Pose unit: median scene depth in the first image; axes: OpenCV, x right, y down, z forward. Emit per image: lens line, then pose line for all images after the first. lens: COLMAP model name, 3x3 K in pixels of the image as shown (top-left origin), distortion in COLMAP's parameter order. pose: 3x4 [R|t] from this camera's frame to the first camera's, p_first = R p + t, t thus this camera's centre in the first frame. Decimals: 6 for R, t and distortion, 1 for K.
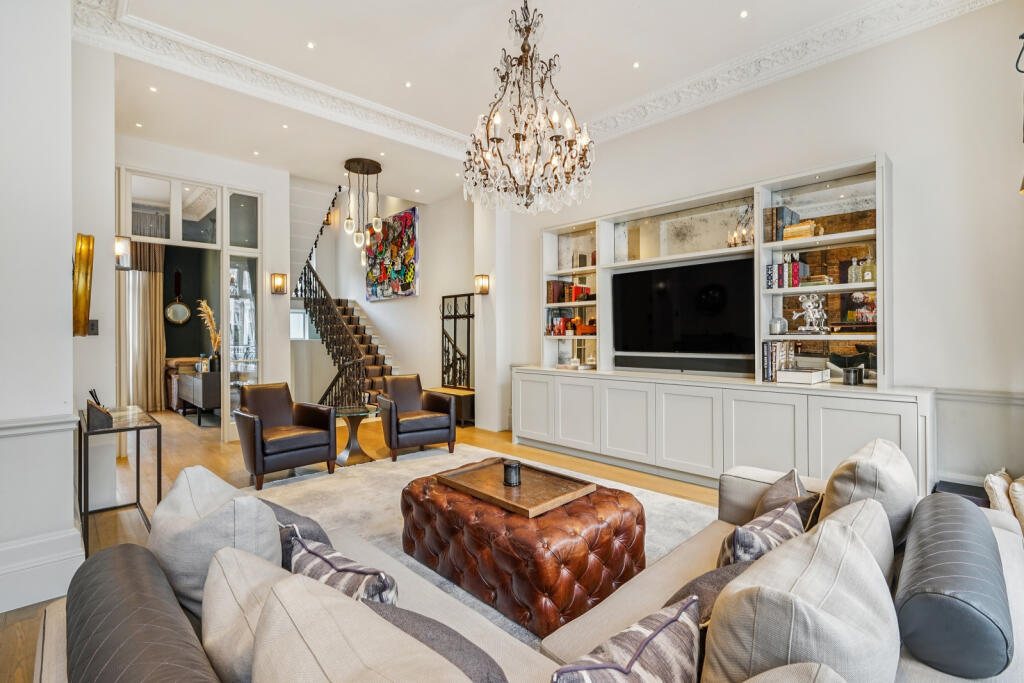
lens RADIAL K [[470.8, 0, 505.6], [0, 470.8, 336.7], [0, 0, 1]] dist [-0.005580, 0.002904]
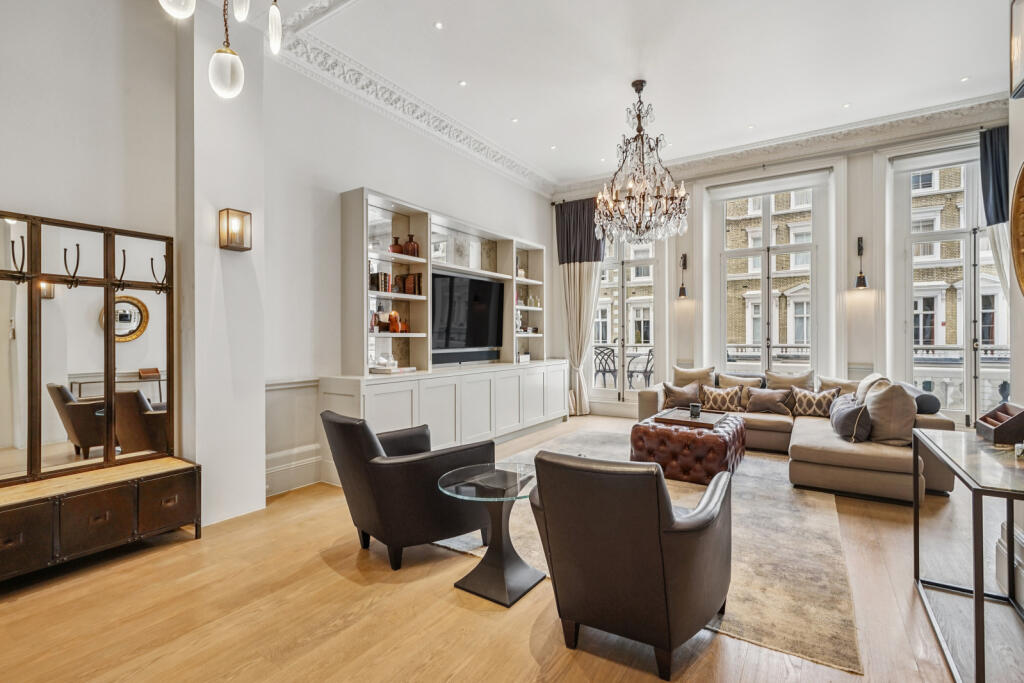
lens RADIAL K [[470.8, 0, 508.3], [0, 470.8, 337.4], [0, 0, 1]] dist [-0.005580, 0.002904]
pose [[-0.218566, 0.001319, 0.975821, -0.800201], [0.003531, 0.999994, -0.000560, 0.006985], [-0.975816, 0.003324, -0.218569, 1.089701]]
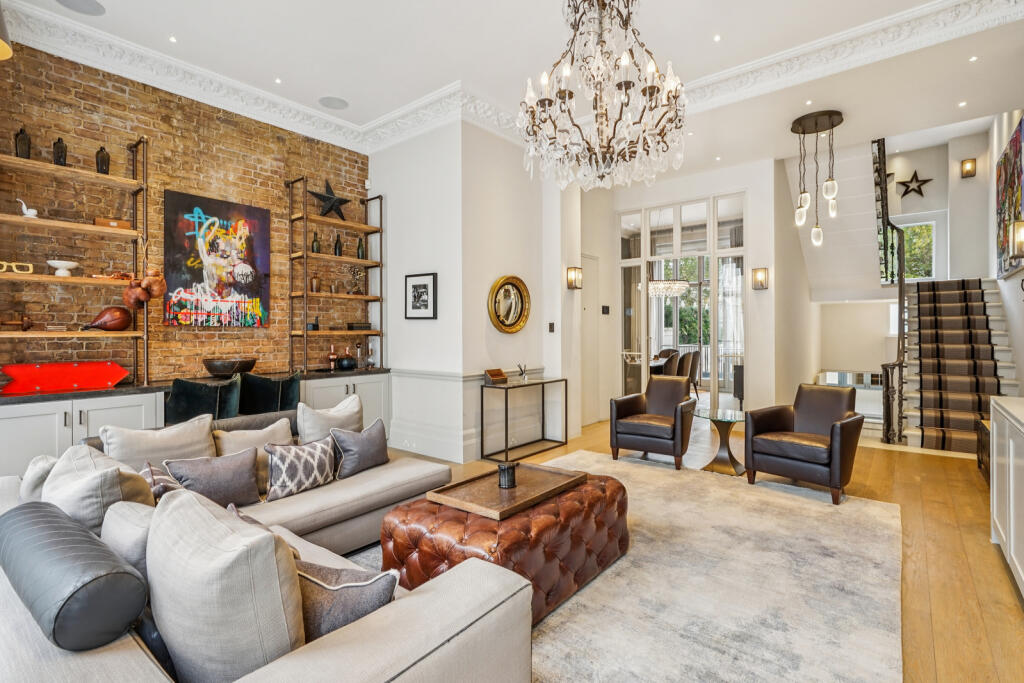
lens RADIAL K [[470.8, 0, 509.4], [0, 470.8, 334.5], [0, 0, 1]] dist [-0.005580, 0.002904]
pose [[0.140476, 0.009841, -0.990035, 0.479320], [-0.000910, 0.999951, 0.009811, -0.007453], [0.990084, -0.000478, 0.140479, 0.417243]]
